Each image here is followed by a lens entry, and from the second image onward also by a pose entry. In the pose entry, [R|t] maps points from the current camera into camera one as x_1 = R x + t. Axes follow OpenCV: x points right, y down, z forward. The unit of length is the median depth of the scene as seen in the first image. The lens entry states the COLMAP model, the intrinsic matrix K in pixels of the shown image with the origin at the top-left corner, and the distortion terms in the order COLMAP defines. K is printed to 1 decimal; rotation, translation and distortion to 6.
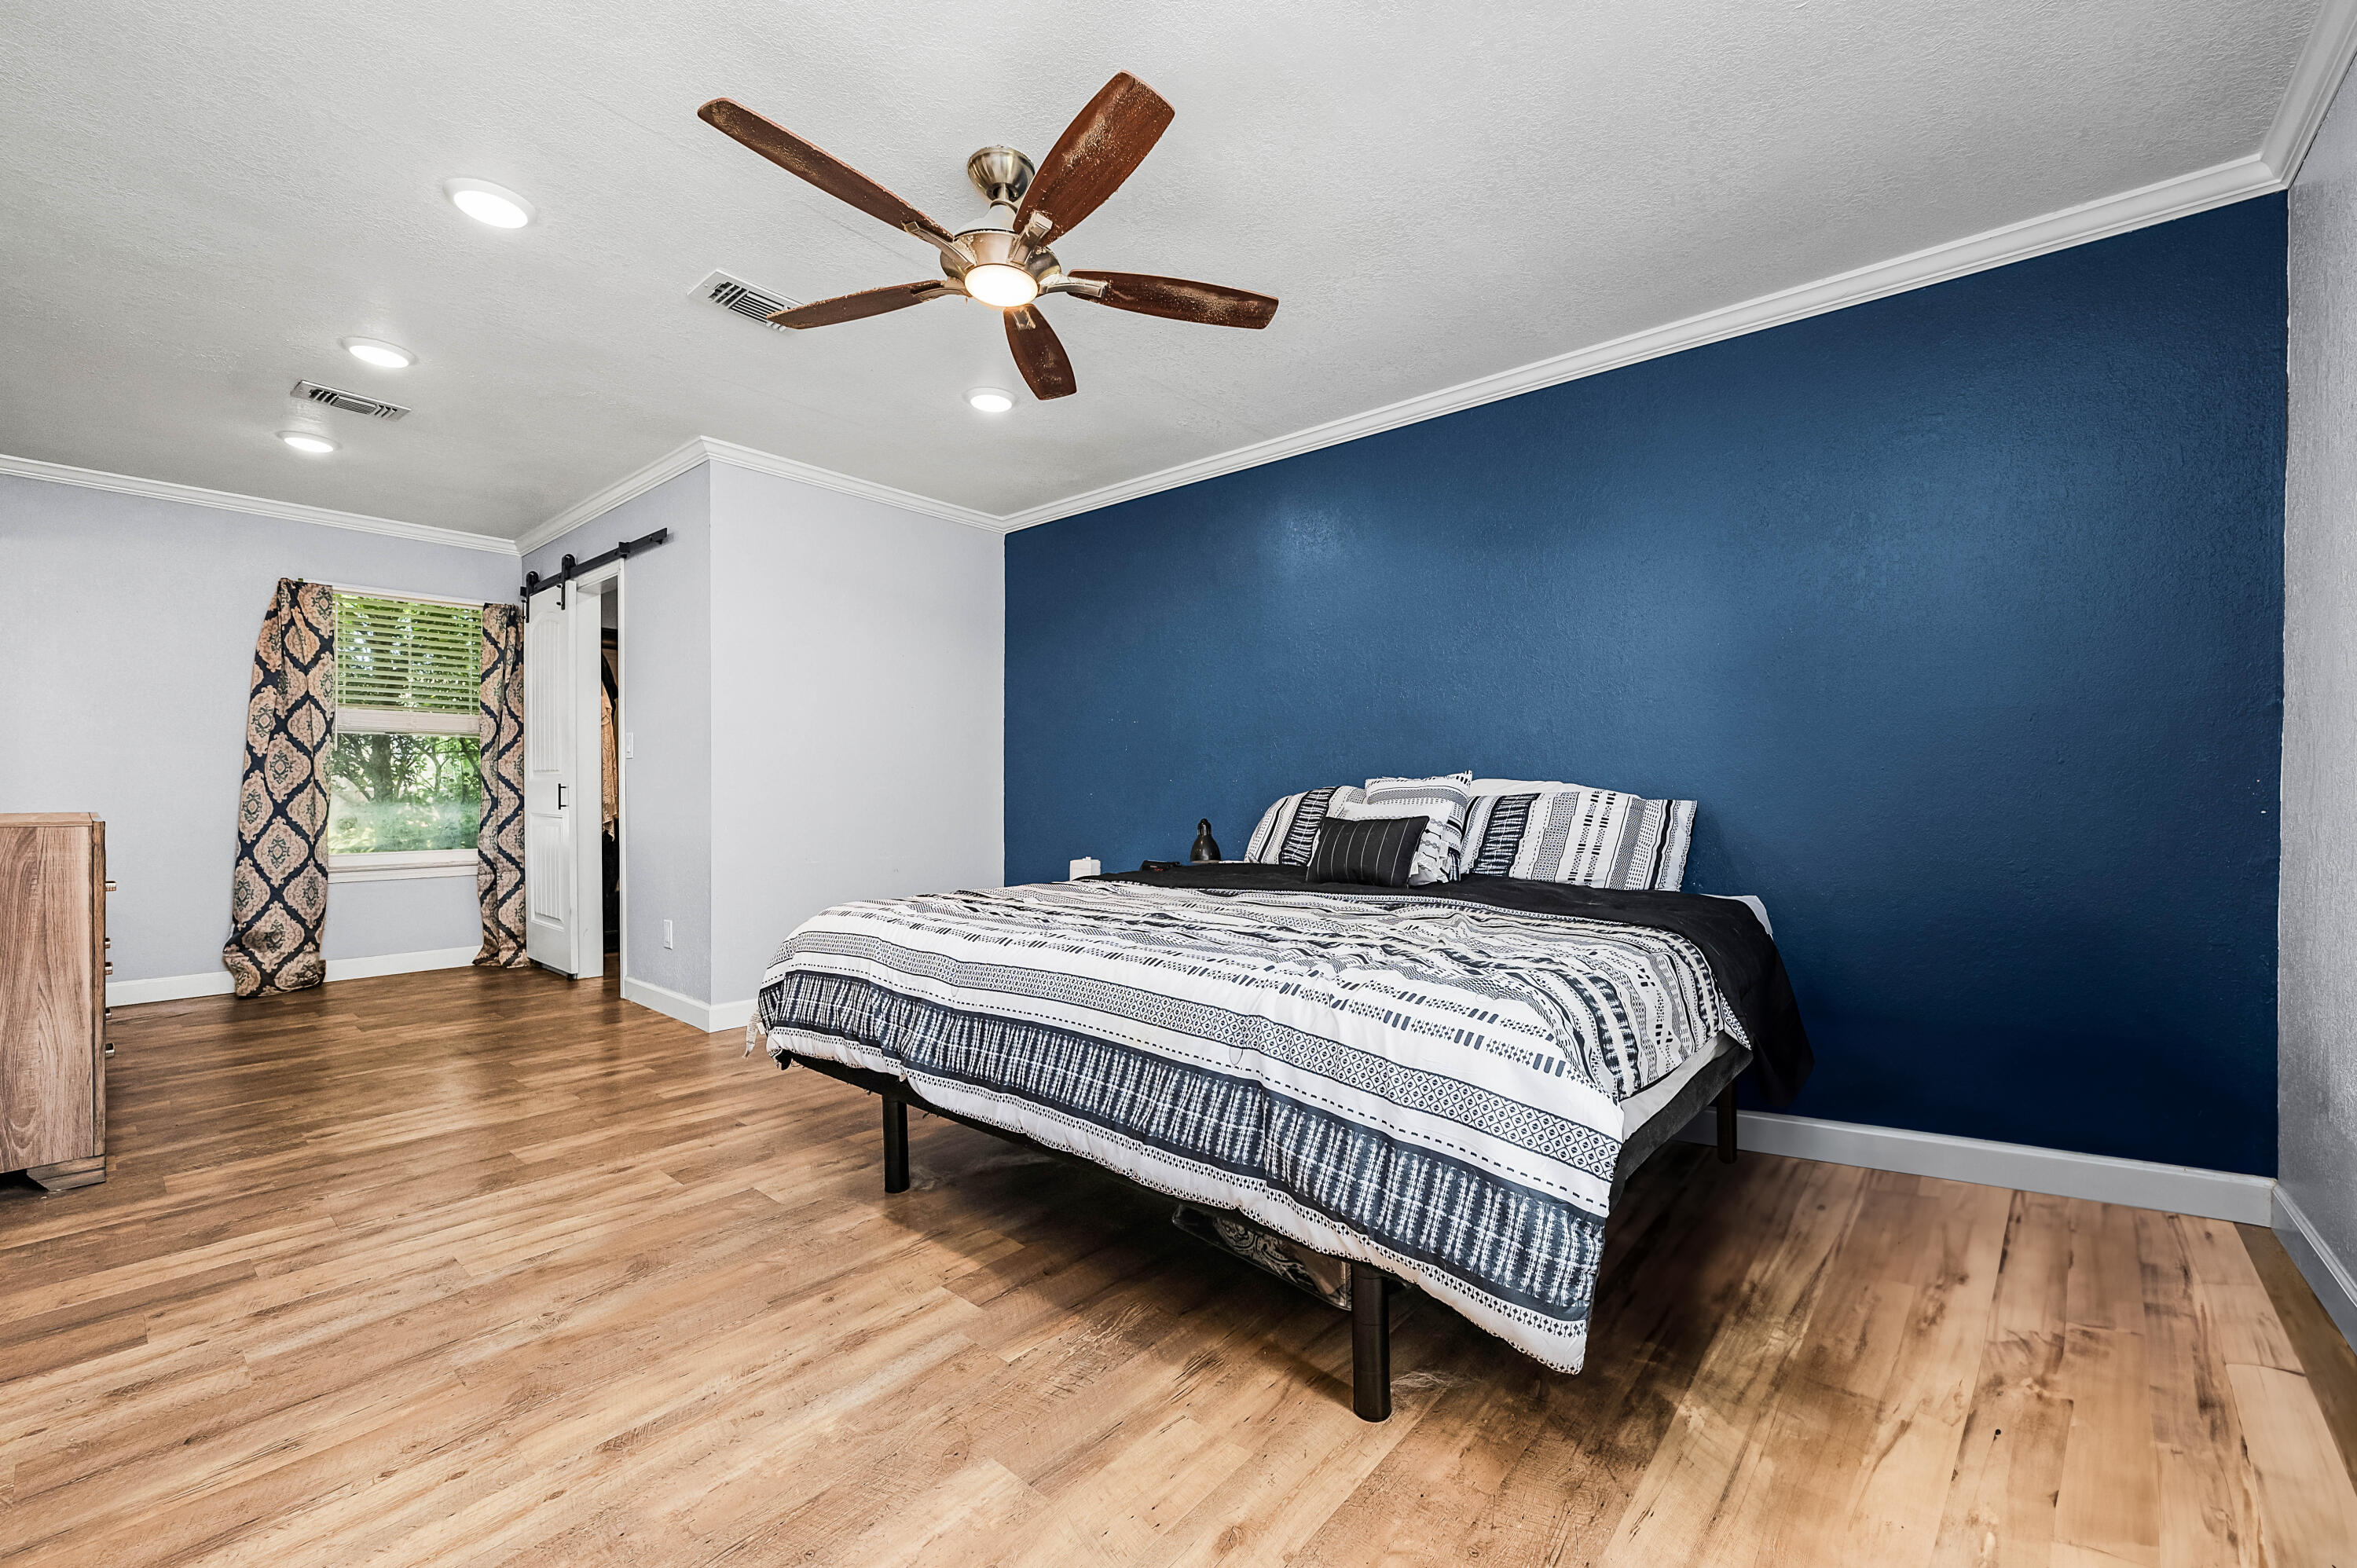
lens RADIAL K [[953.6, 0, 1190.6], [0, 953.6, 795.1], [0, 0, 1]] dist [0.000261, -0.000161]
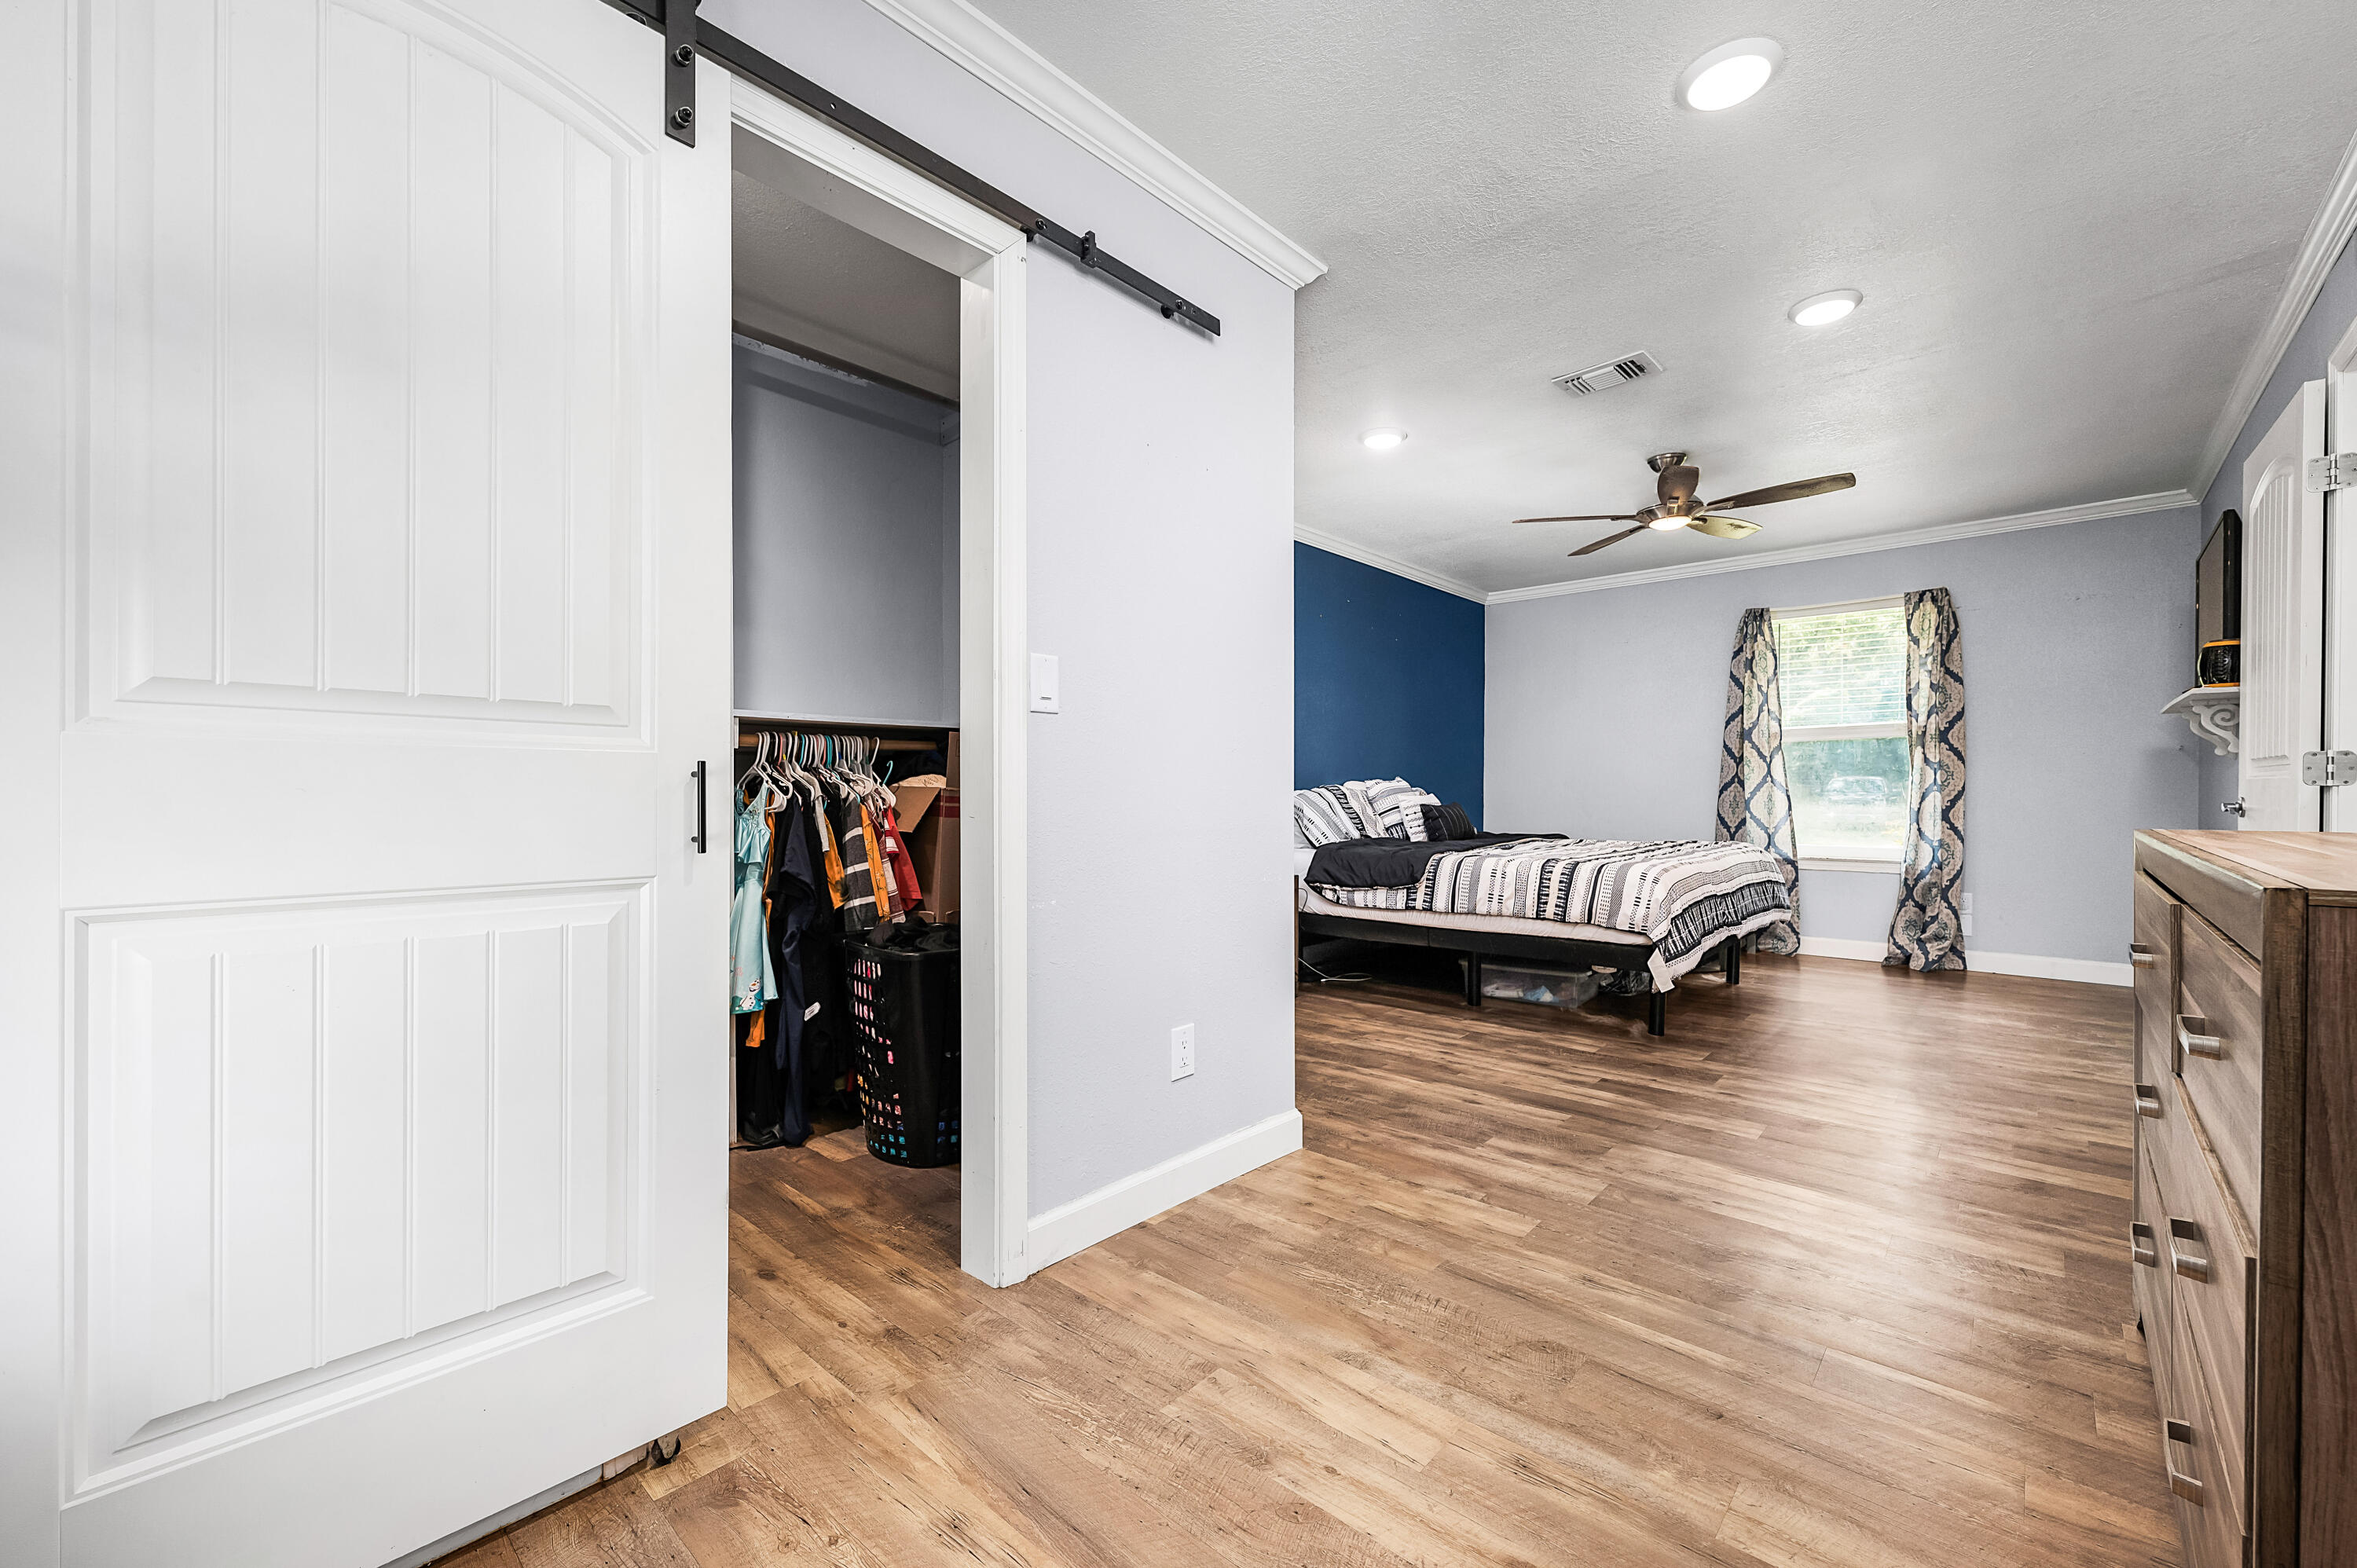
lens RADIAL K [[944.3, 0, 1187.4], [0, 944.3, 791.4], [0, 0, 1]] dist [0.000882, 0.000016]
pose [[0.029228, -0.004405, 0.999563, -2.244352], [0.000787, 0.999990, 0.004384, -0.006819], [-0.999572, 0.000659, 0.029231, 2.033771]]
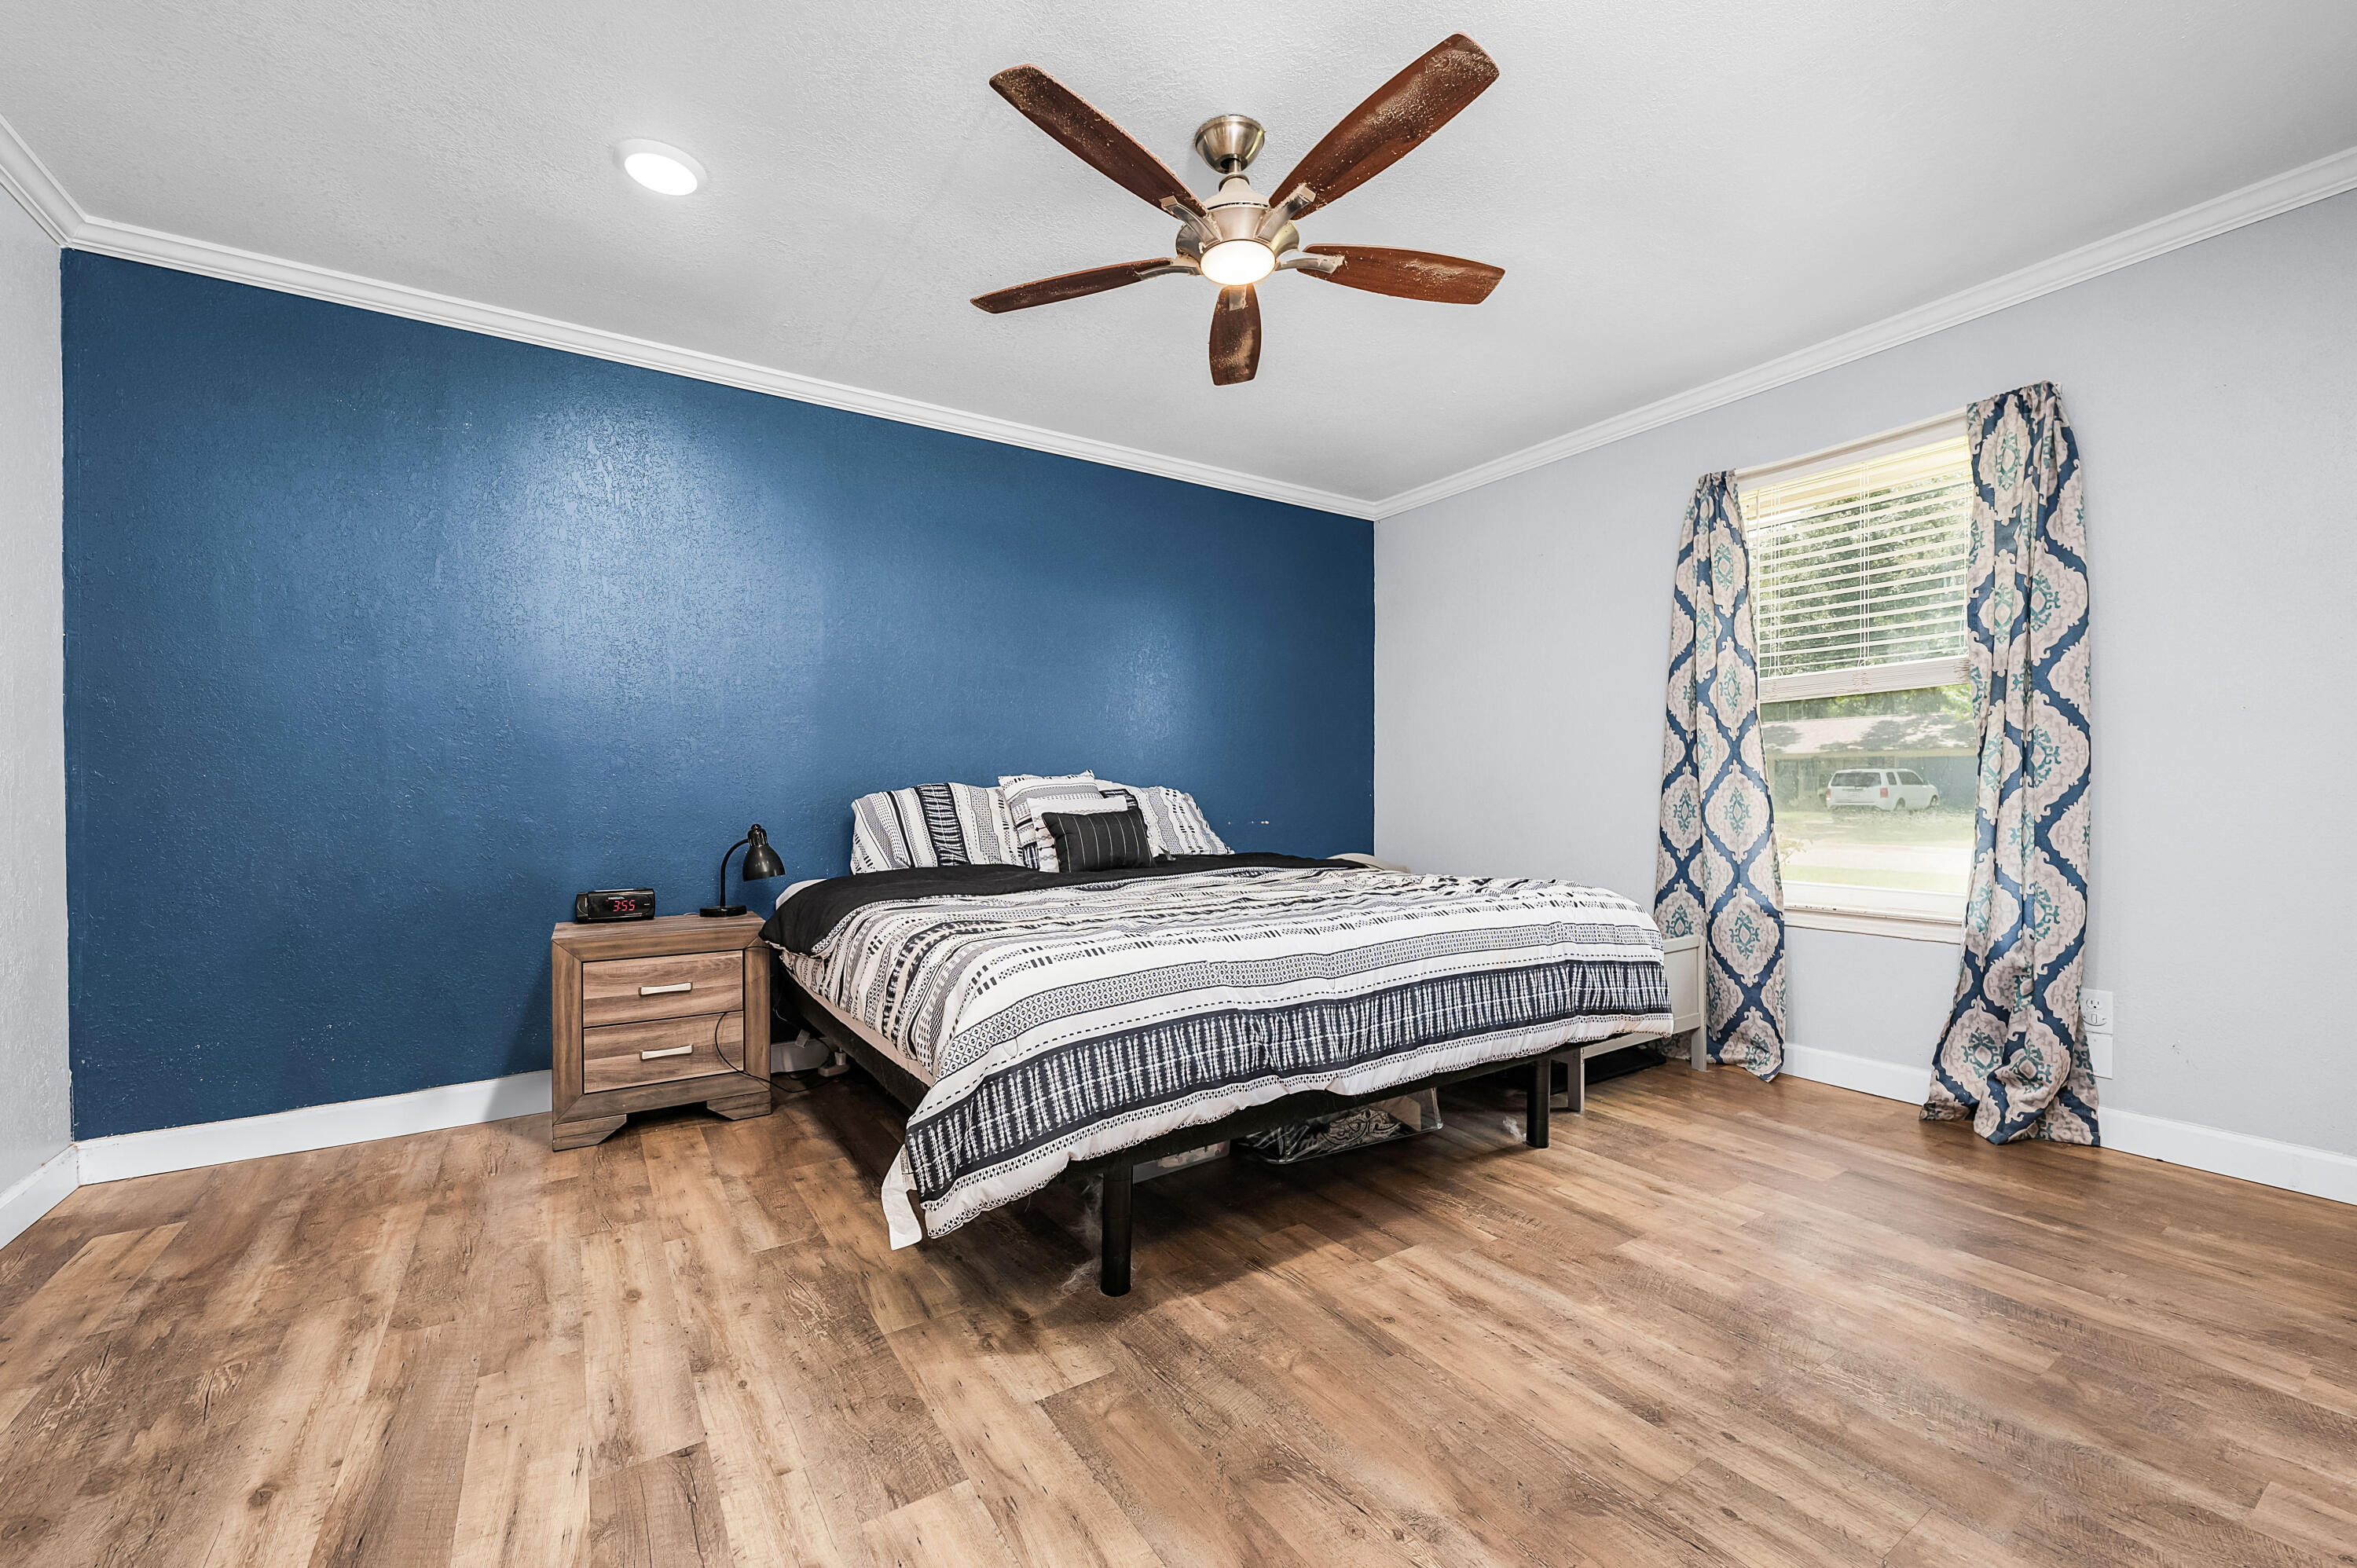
lens RADIAL K [[944.3, 0, 1187.4], [0, 944.3, 791.4], [0, 0, 1]] dist [0.000882, 0.000016]
pose [[0.286297, -0.007655, 0.958110, -1.215613], [0.008979, 0.999946, 0.005307, -0.005664], [-0.958099, 0.007084, 0.286350, 0.833816]]
